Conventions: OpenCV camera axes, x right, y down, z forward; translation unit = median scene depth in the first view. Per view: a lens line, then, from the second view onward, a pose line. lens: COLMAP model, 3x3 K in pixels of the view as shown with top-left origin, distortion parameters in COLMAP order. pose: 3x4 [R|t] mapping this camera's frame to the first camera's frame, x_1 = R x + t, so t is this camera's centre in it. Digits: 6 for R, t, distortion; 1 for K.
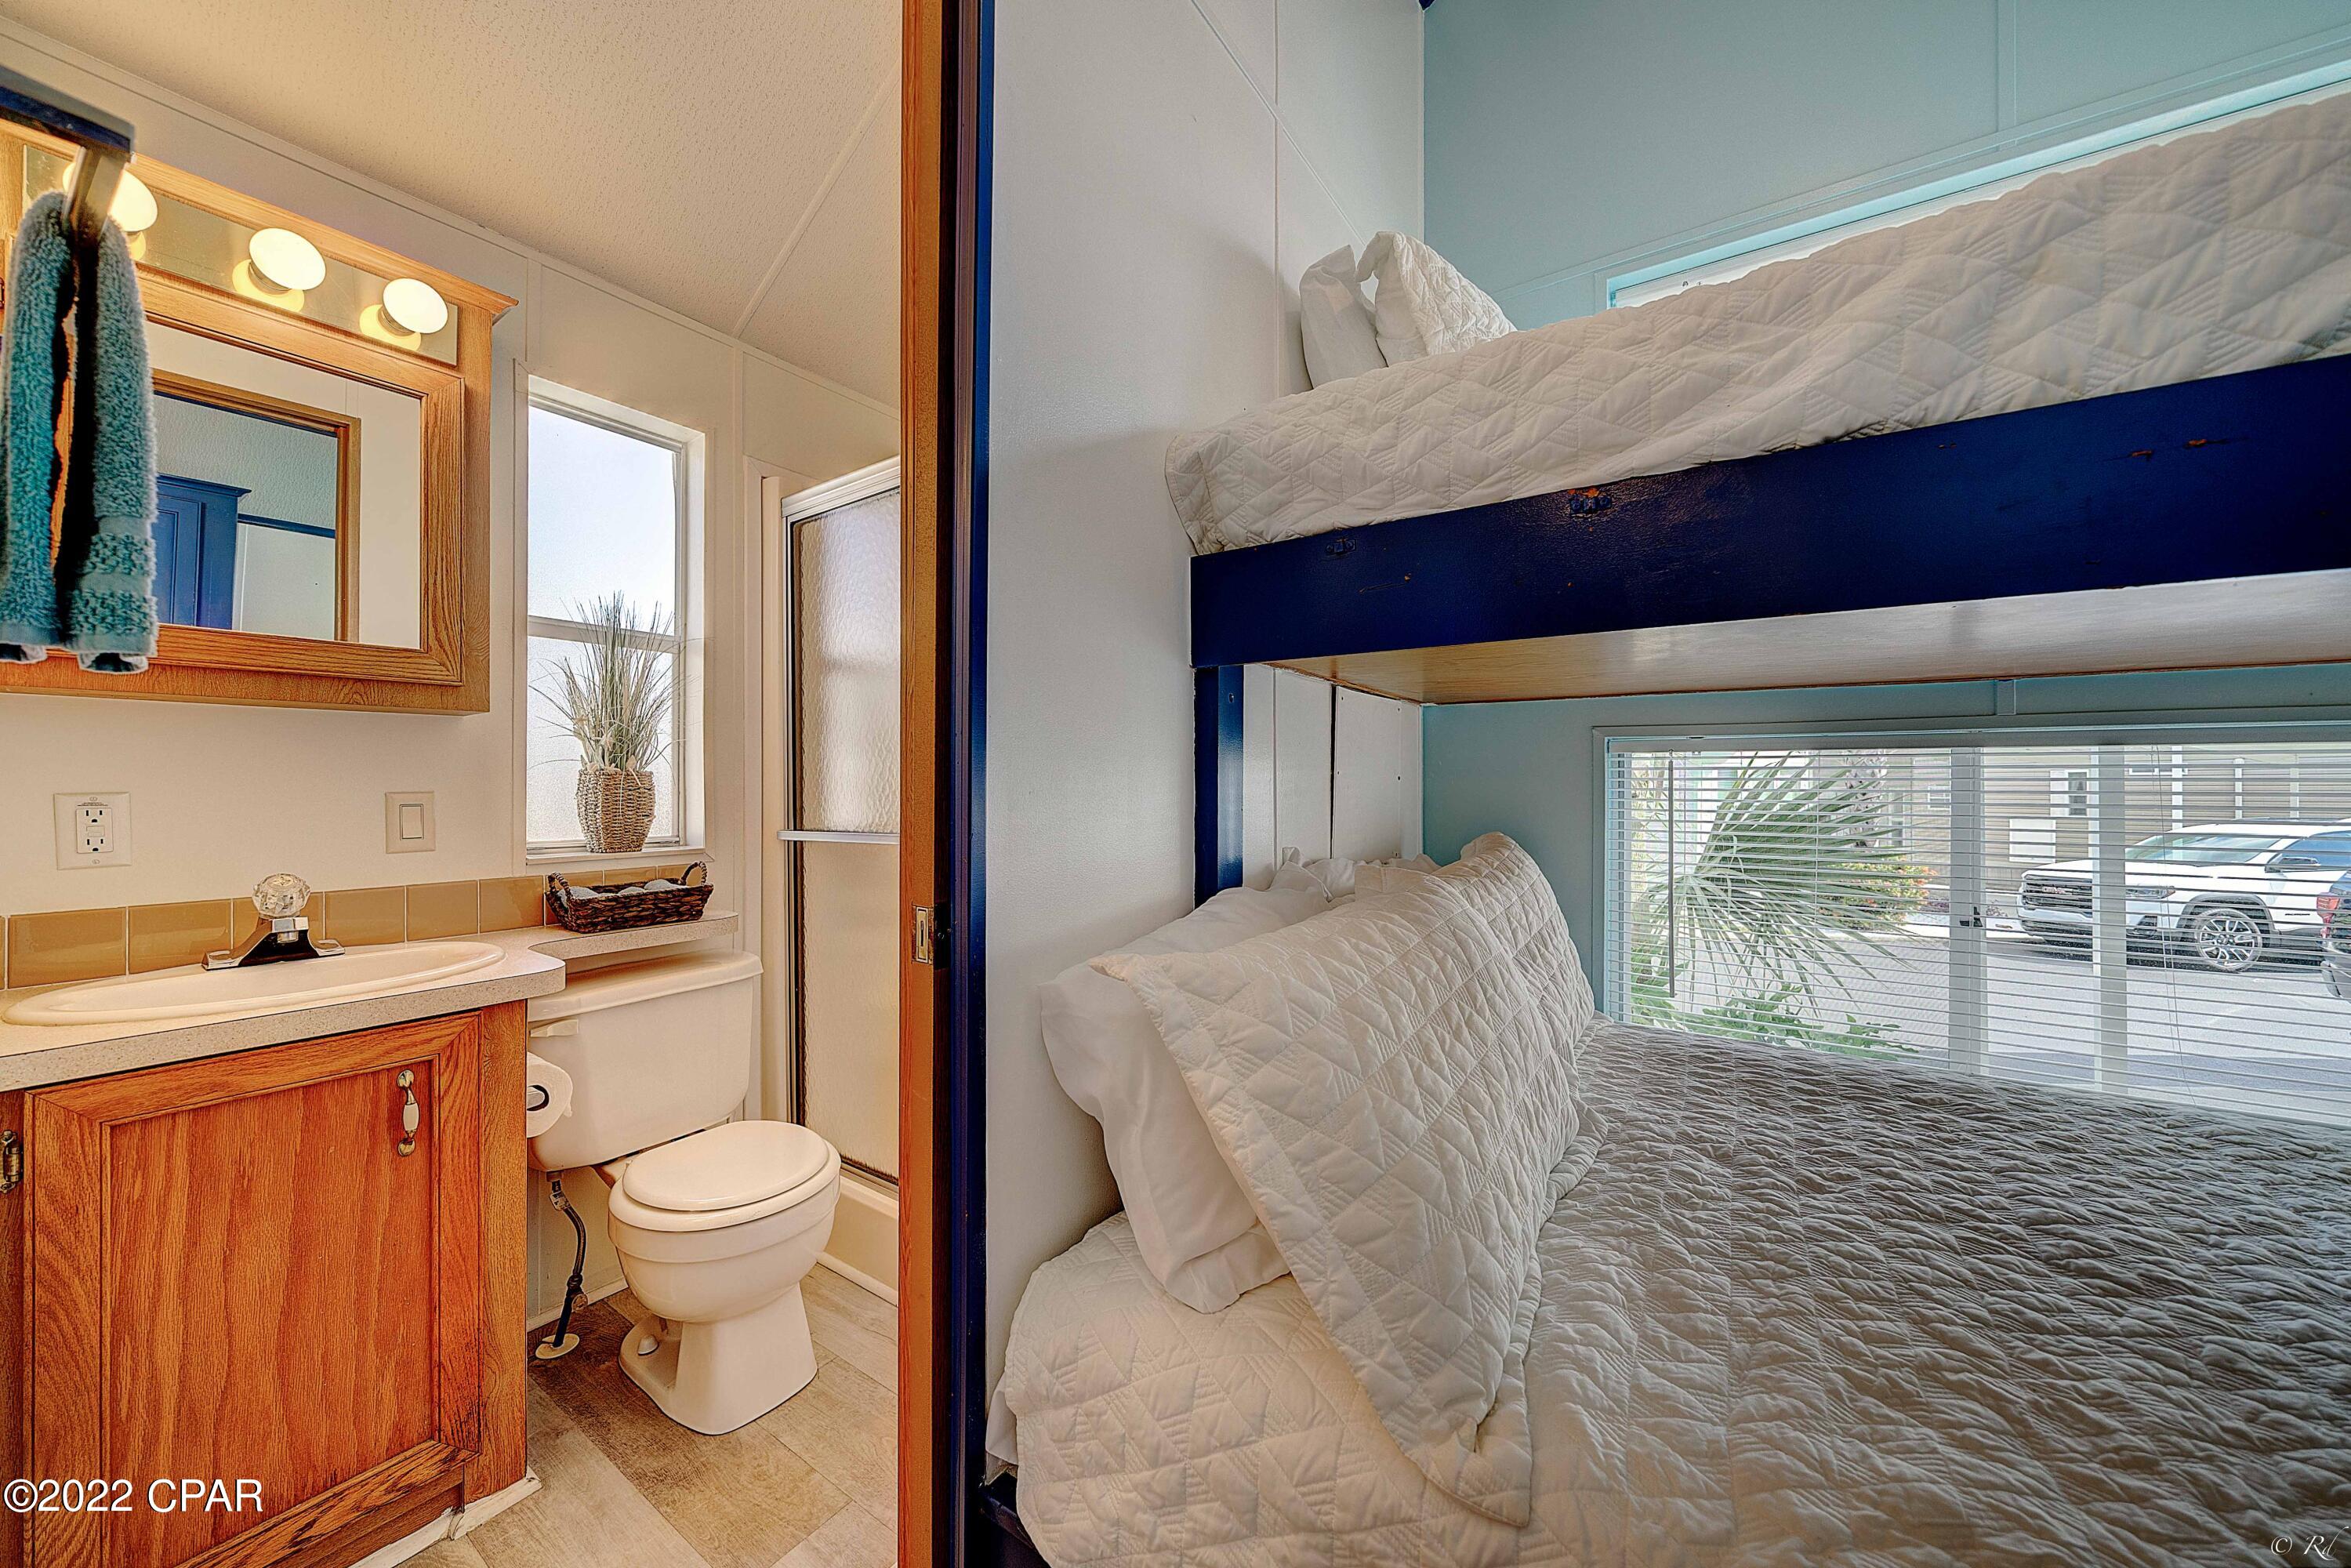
lens RADIAL K [[798.9, 0, 1169.9], [0, 798.9, 782.7], [0, 0, 1]] dist [-0.006930, 0.000107]
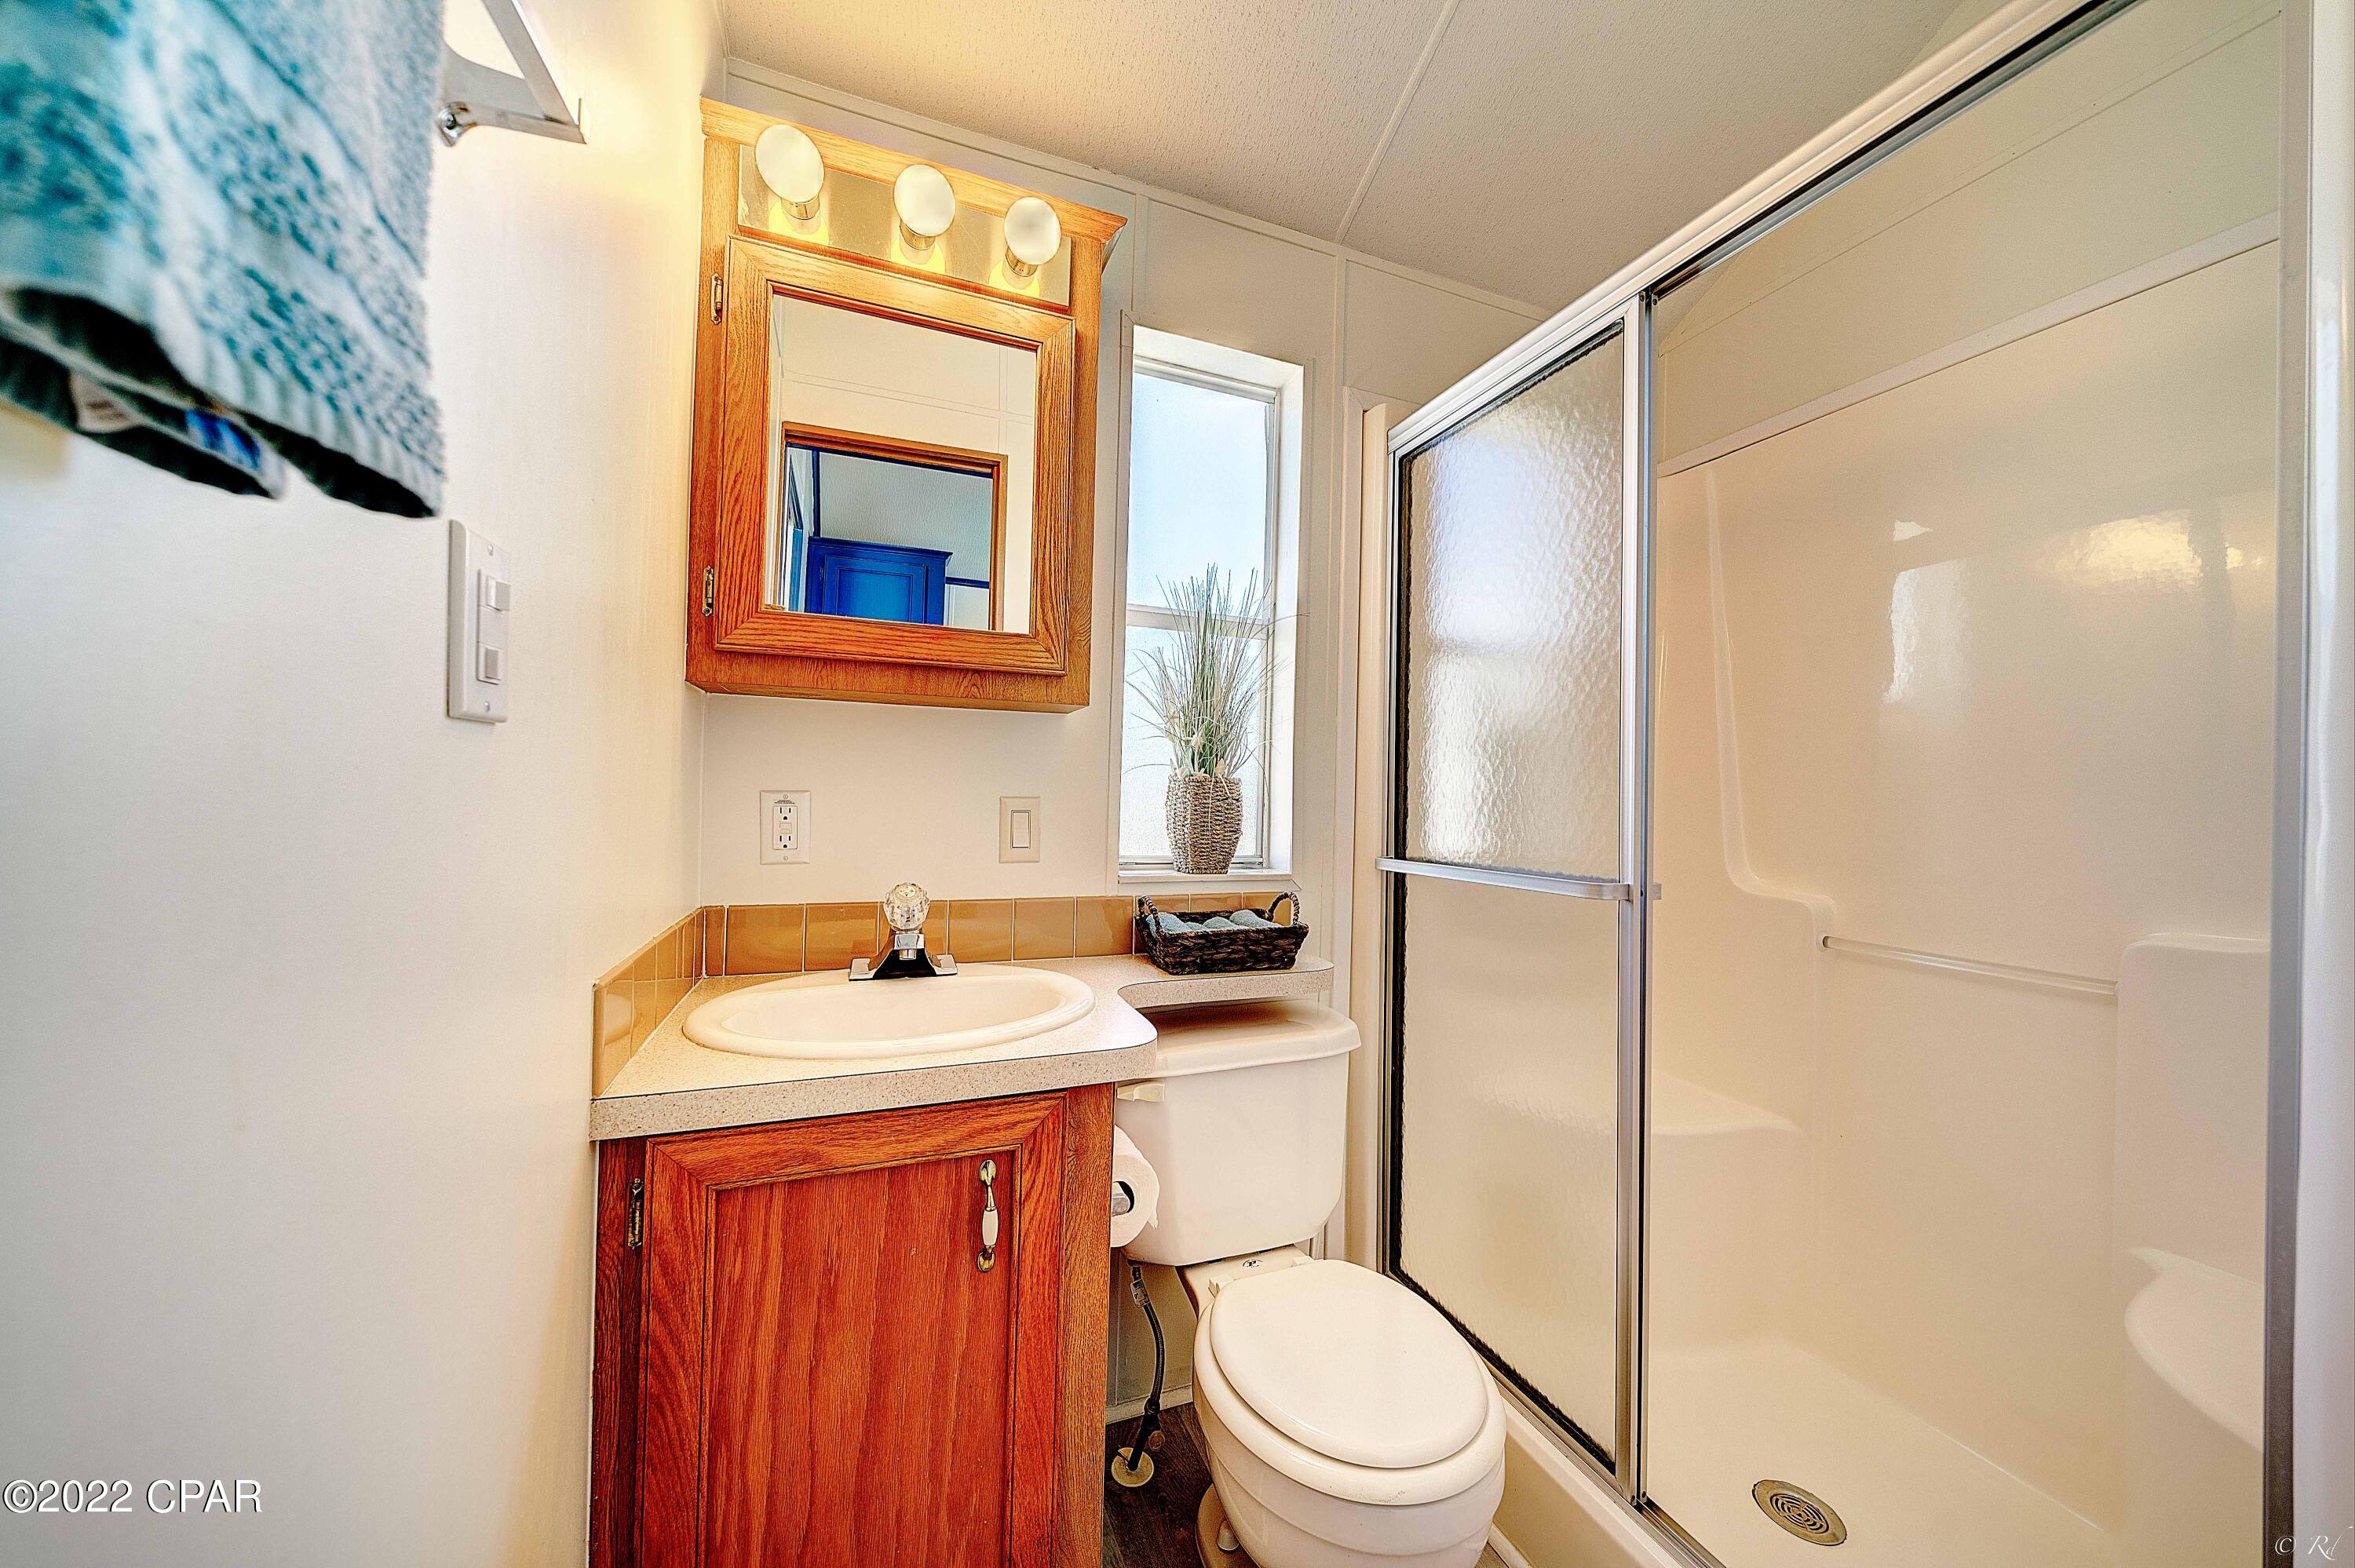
lens RADIAL K [[800.2, 0, 1171.9], [0, 800.2, 782.7], [0, 0, 1]] dist [-0.006930, 0.000107]
pose [[0.816260, 0.010937, -0.577581, -0.305250], [-0.023208, 0.999634, -0.013870, 0.004676], [0.577218, 0.024726, 0.816215, 0.375323]]
